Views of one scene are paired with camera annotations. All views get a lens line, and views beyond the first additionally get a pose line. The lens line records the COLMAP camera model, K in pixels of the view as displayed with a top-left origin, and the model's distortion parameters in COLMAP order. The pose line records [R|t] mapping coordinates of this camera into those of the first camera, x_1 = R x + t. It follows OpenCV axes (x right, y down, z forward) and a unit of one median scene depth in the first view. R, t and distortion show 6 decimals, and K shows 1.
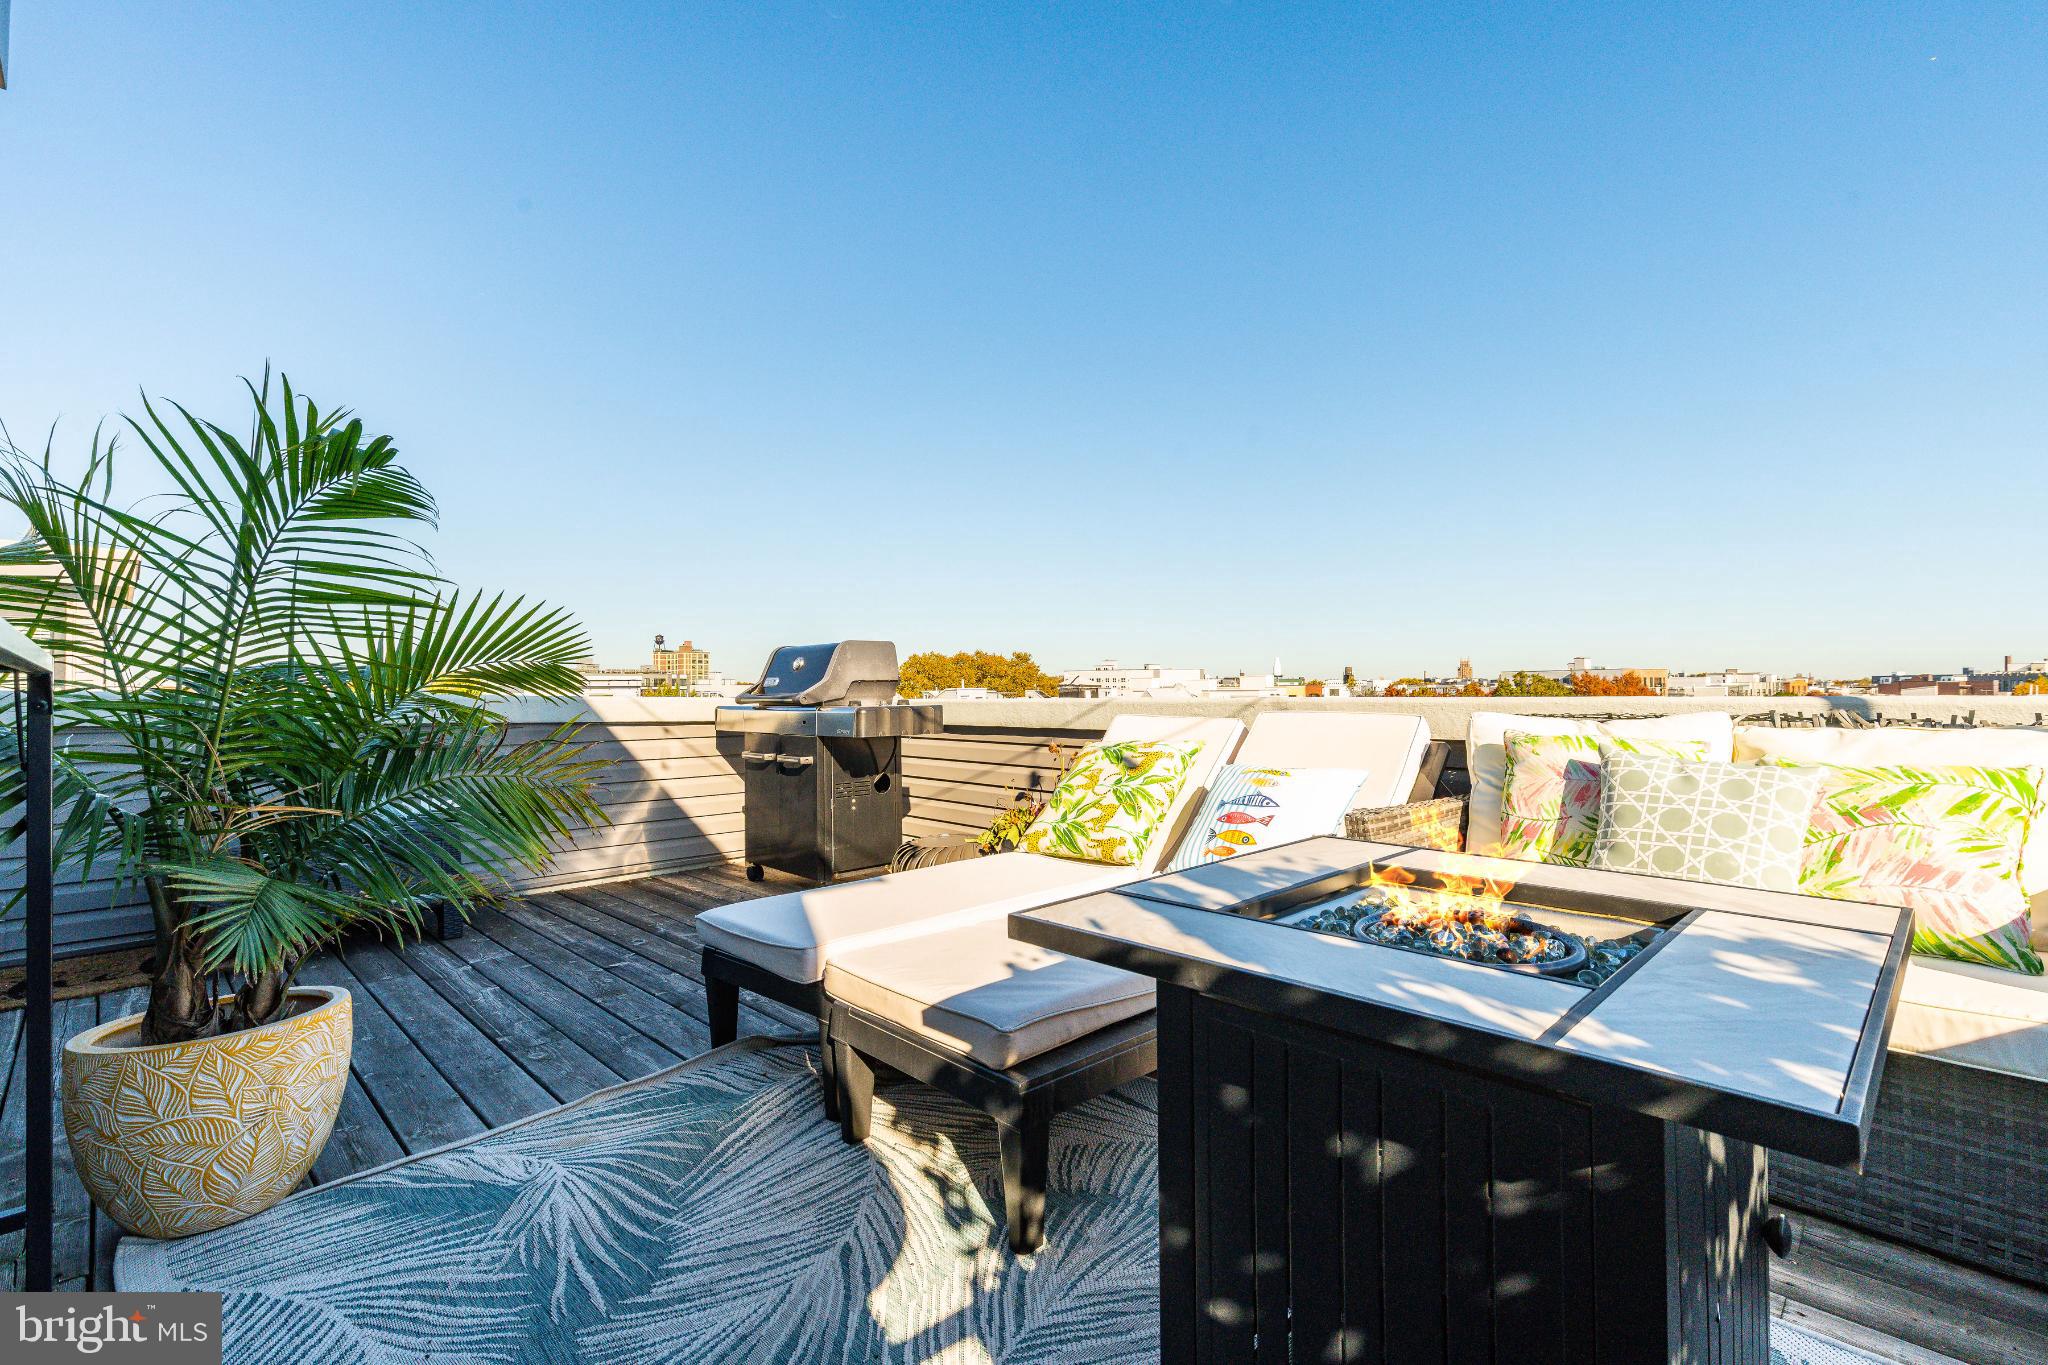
lens RADIAL K [[936.5, 0, 1024.0], [0, 936.5, 682.5], [0, 0, 1]] dist [0.000219, 0.000002]
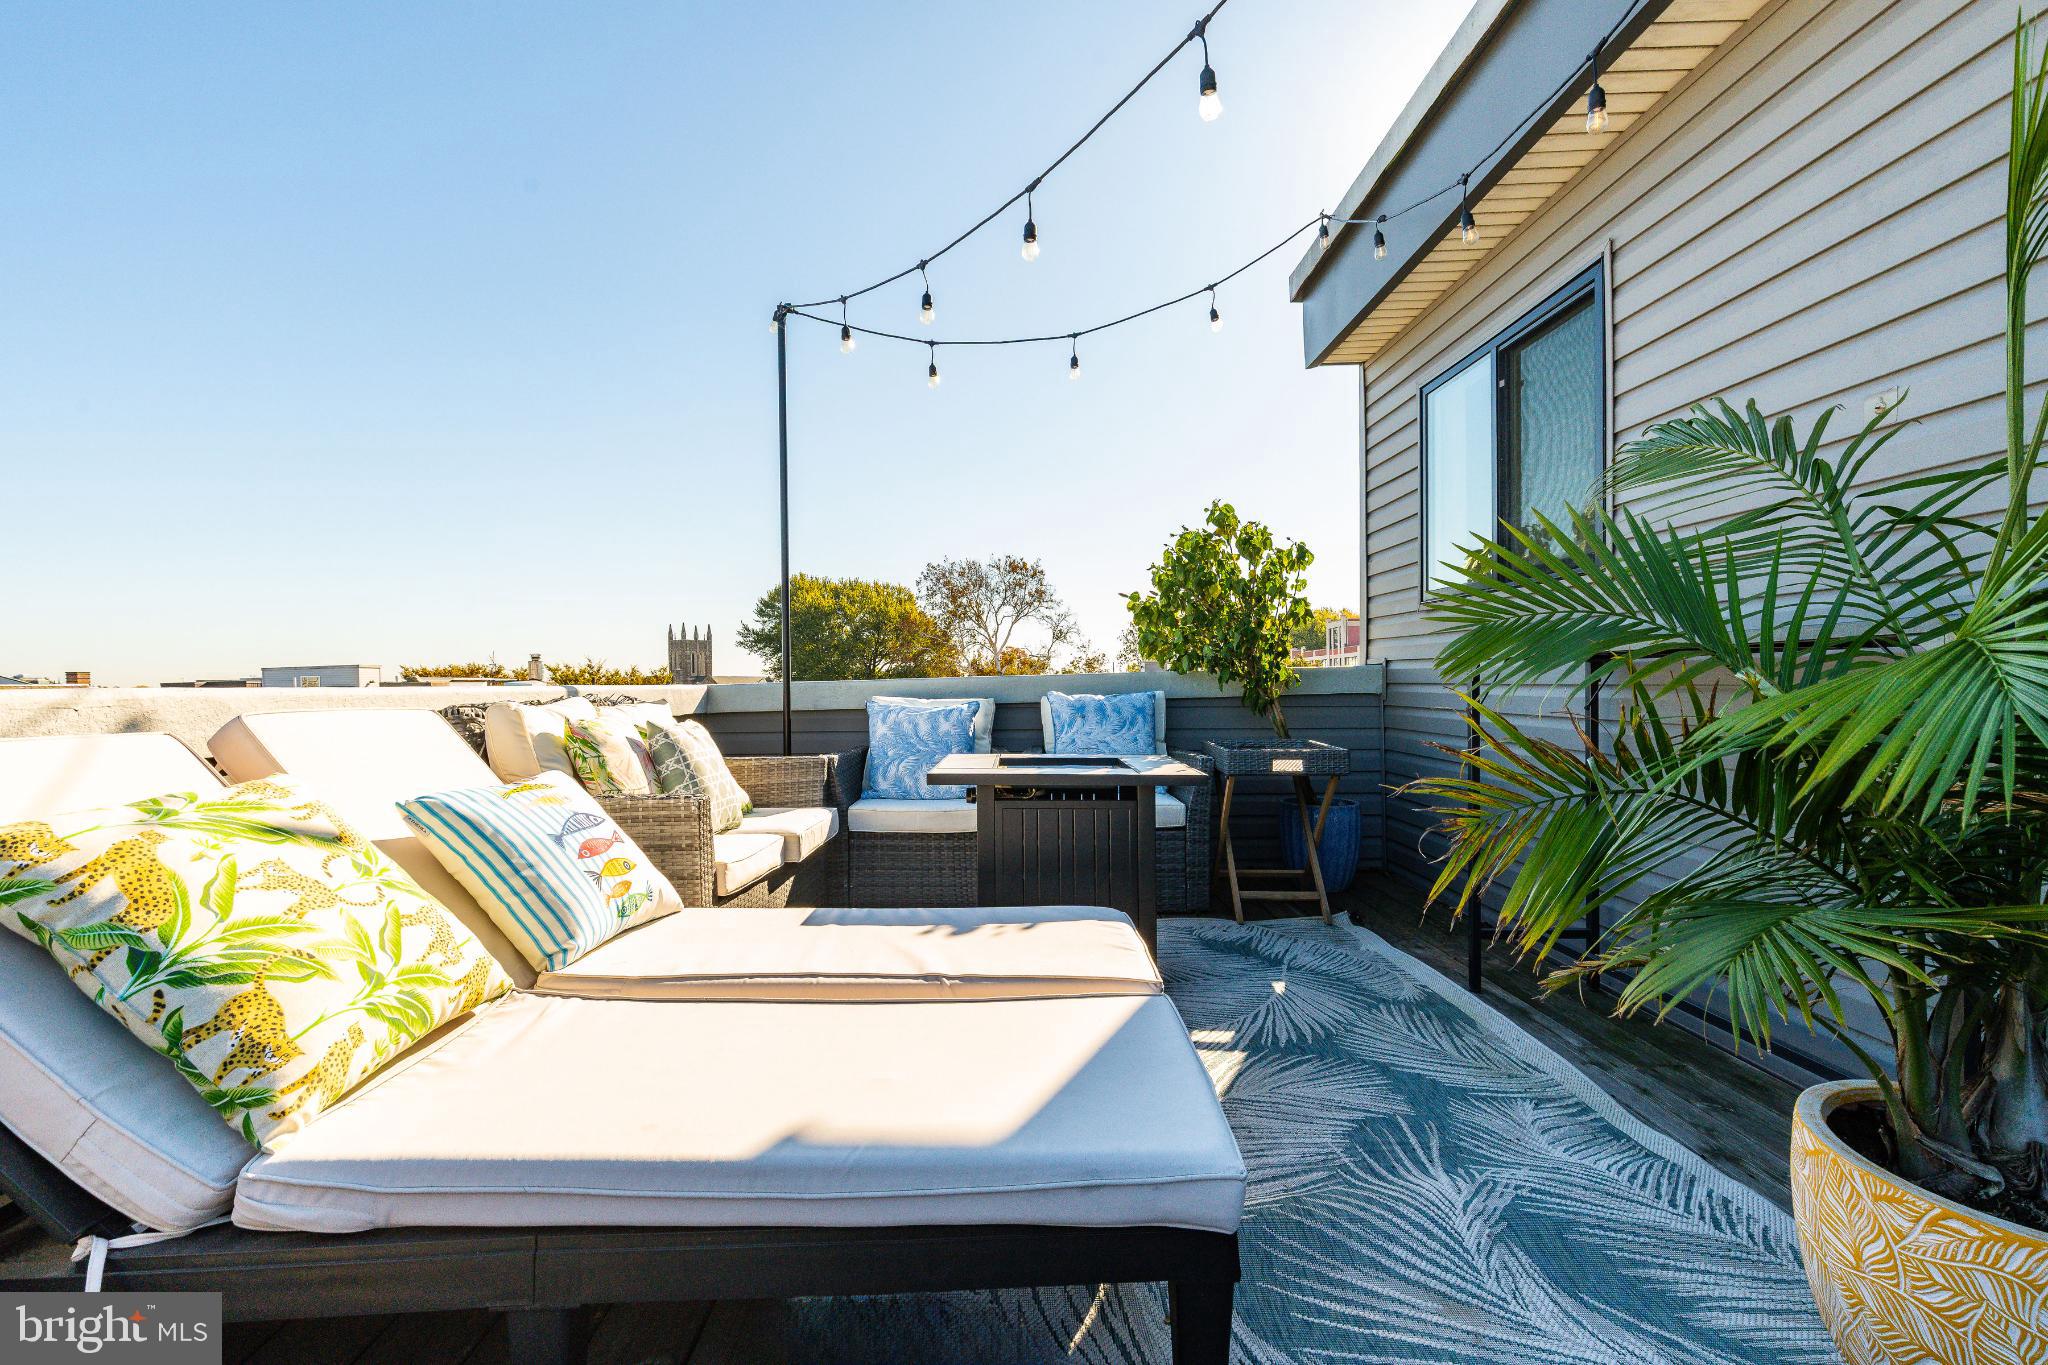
lens RADIAL K [[936.5, 0, 1024.0], [0, 936.5, 682.5], [0, 0, 1]] dist [0.000219, 0.000002]
pose [[-0.711401, 0.005646, 0.702764, -0.767108], [0.010388, 0.999943, 0.002483, 0.017600], [-0.702710, 0.009067, -0.711419, 1.762898]]
